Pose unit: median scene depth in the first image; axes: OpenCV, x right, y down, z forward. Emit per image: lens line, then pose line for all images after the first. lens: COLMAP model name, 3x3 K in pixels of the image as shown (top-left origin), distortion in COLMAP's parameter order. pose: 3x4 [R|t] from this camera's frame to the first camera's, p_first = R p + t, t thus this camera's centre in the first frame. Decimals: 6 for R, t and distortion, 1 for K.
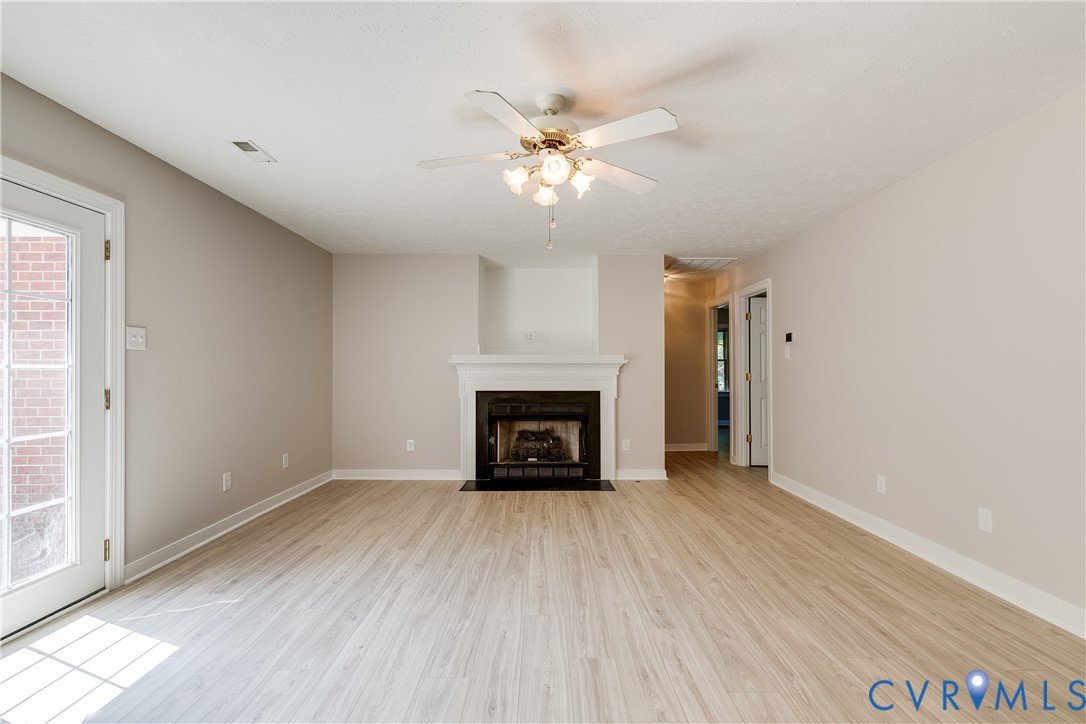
lens RADIAL K [[493.7, 0, 555.7], [0, 493.7, 365.3], [0, 0, 1]] dist [0.010534, -0.000832]
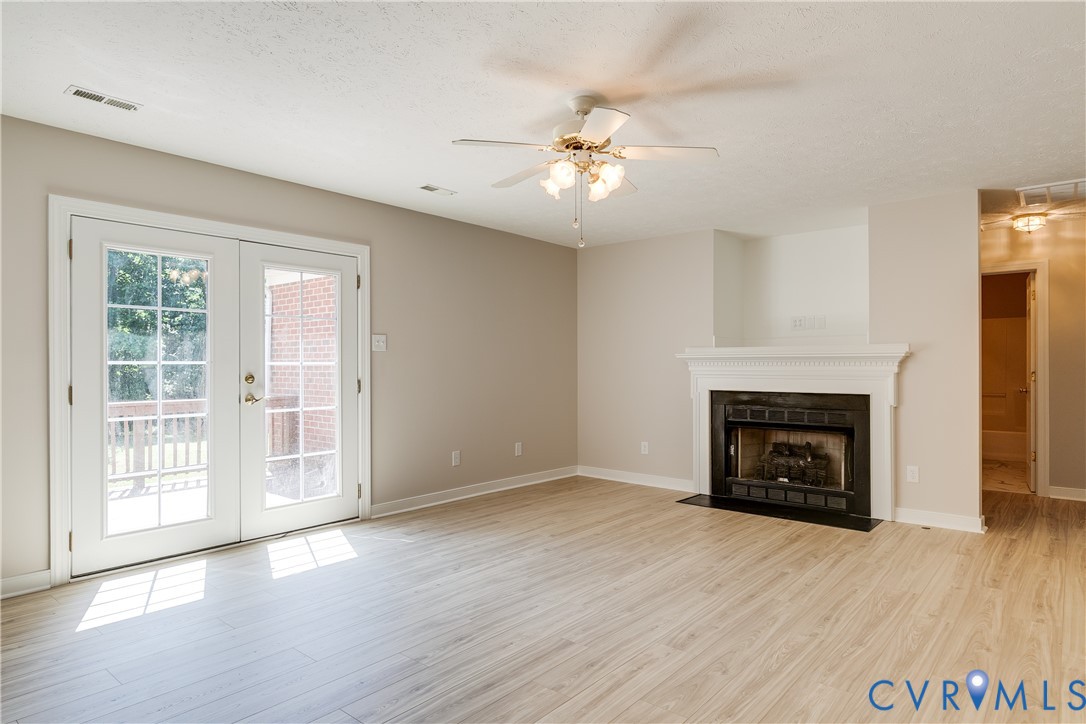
lens RADIAL K [[643.9, 0, 546.8], [0, 643.9, 362.0], [0, 0, 1]] dist [0.002036, 0.002947]
pose [[0.754724, -0.003274, -0.656034, 0.528392], [0.005636, 0.999983, 0.001493, -0.000370], [0.656018, -0.004825, 0.754730, -0.032158]]
